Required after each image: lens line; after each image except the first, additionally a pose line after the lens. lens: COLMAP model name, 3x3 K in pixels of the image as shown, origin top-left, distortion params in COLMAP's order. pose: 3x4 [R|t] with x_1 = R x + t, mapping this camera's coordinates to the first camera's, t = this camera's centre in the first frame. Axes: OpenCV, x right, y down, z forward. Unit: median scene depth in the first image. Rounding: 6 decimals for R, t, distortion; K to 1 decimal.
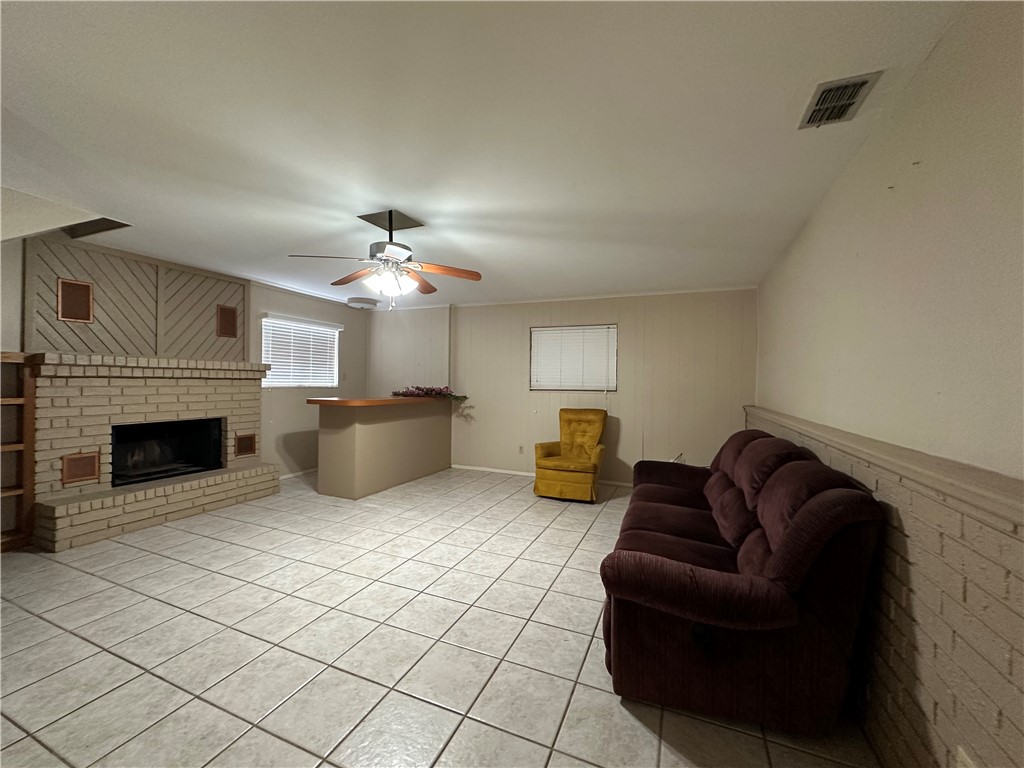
lens RADIAL K [[406.8, 0, 511.9], [0, 406.8, 384.2], [0, 0, 1]] dist [-0.003720, 0.001210]
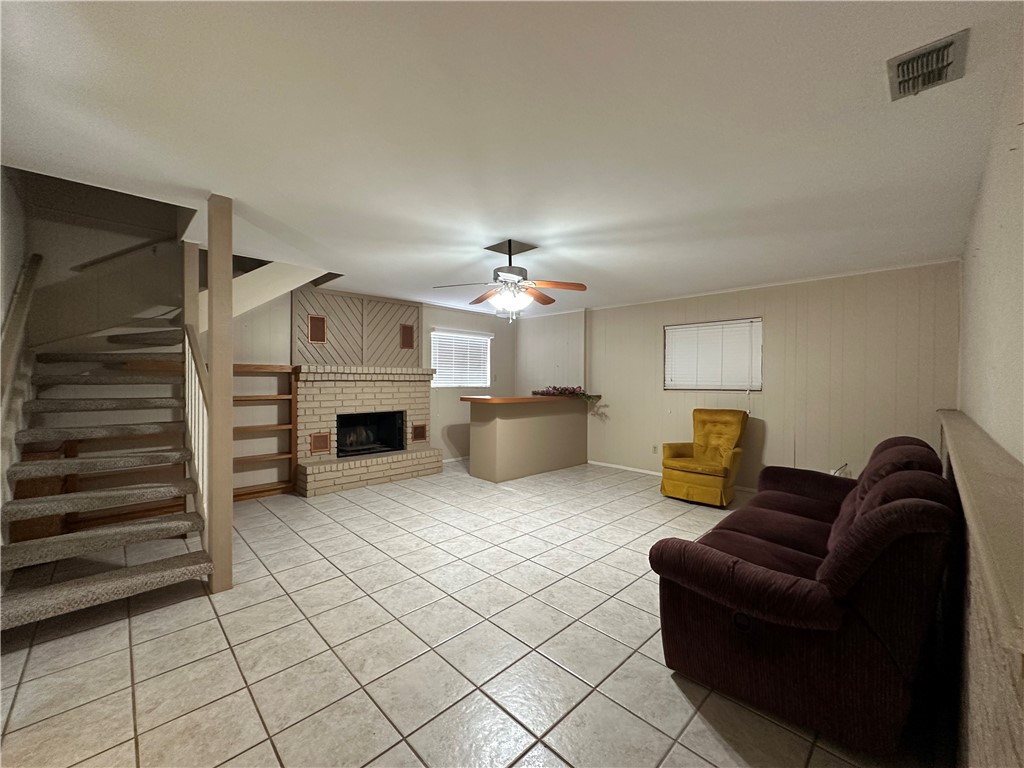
lens RADIAL K [[406.8, 0, 512.7], [0, 406.8, 384.1], [0, 0, 1]] dist [-0.003720, 0.001210]
pose [[0.922207, -0.005218, -0.386662, 0.146626], [0.005743, 0.999983, 0.000202, -0.002342], [0.386655, -0.002407, 0.922221, -0.085140]]
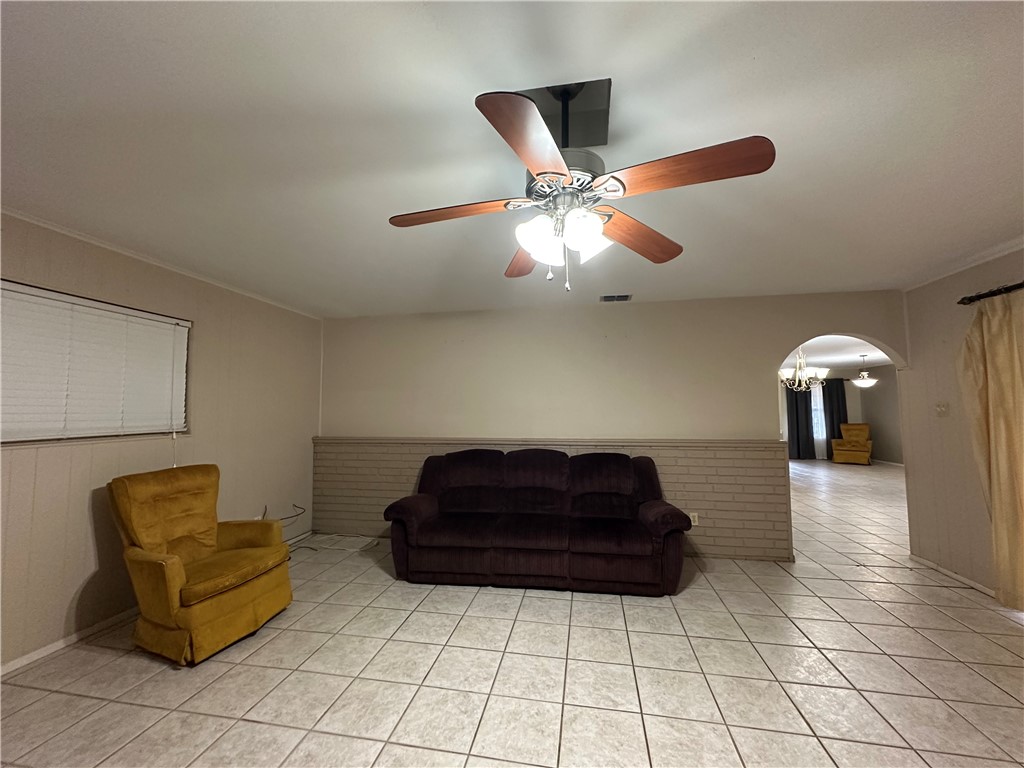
lens RADIAL K [[406.8, 0, 513.8], [0, 406.8, 390.0], [0, 0, 1]] dist [-0.003720, 0.001210]
pose [[-0.216773, 0.033638, 0.975642, -0.666105], [0.005405, 0.999432, -0.033257, -0.035324], [-0.976207, -0.001936, -0.216832, 1.018884]]
